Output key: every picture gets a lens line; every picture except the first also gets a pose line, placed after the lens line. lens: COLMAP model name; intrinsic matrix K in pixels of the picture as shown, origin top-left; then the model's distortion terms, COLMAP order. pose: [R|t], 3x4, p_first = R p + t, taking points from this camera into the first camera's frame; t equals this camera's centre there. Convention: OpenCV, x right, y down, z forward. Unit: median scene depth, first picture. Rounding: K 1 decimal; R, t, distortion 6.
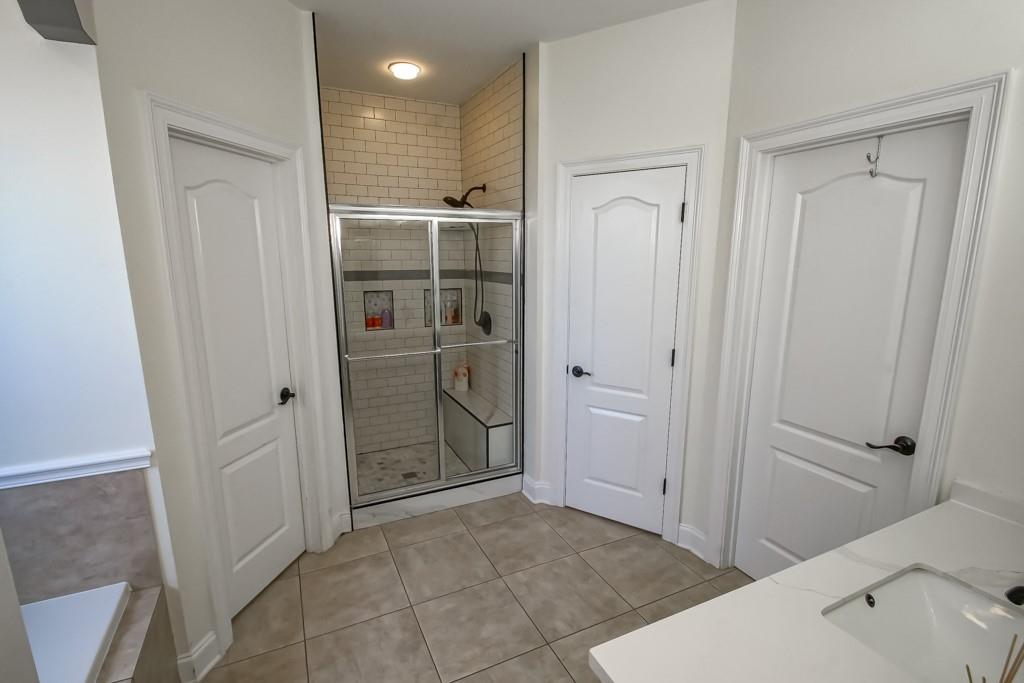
lens RADIAL K [[466.4, 0, 498.5], [0, 466.4, 349.0], [0, 0, 1]] dist [-0.000728, -0.000348]
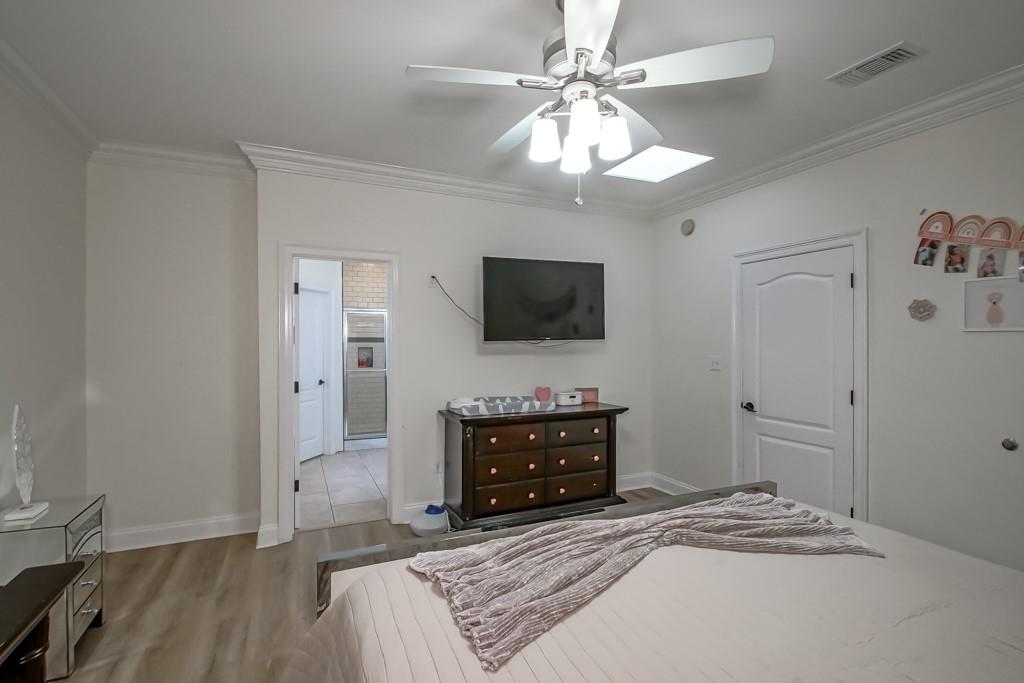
lens RADIAL K [[466.4, 0, 498.5], [0, 466.4, 349.0], [0, 0, 1]] dist [-0.000728, -0.000348]
pose [[0.999546, 0.008778, -0.028829, 0.413470], [-0.013202, 0.987500, -0.157067, 0.207903], [0.027090, 0.157377, 0.987167, -1.067967]]
